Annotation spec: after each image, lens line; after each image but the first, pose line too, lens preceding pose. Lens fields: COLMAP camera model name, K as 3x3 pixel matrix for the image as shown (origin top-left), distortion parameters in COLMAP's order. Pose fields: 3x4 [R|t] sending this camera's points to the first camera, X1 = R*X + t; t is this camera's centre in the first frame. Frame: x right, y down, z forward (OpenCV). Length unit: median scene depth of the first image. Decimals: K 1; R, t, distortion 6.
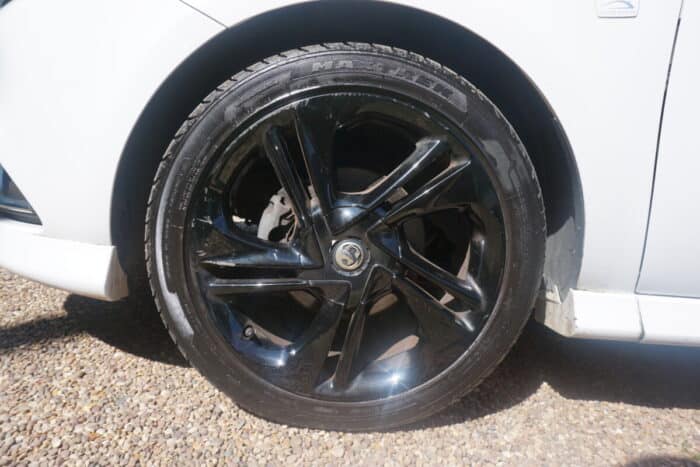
lens RADIAL K [[468.3, 0, 350.5], [0, 468.3, 229.7], [0, 0, 1]] dist [-0.049173, 0.028913]
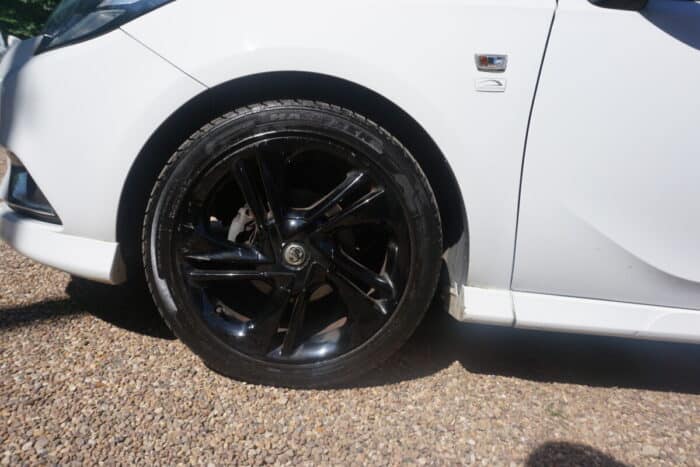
lens RADIAL K [[469.4, 0, 350.0], [0, 469.4, 233.5], [0, 0, 1]] dist [-0.046854, -0.003022]
pose [[0.998752, 0.031216, 0.038991, 0.099257], [-0.031423, 0.999495, 0.004720, -0.018097], [-0.038824, -0.005939, 0.999228, -0.352855]]
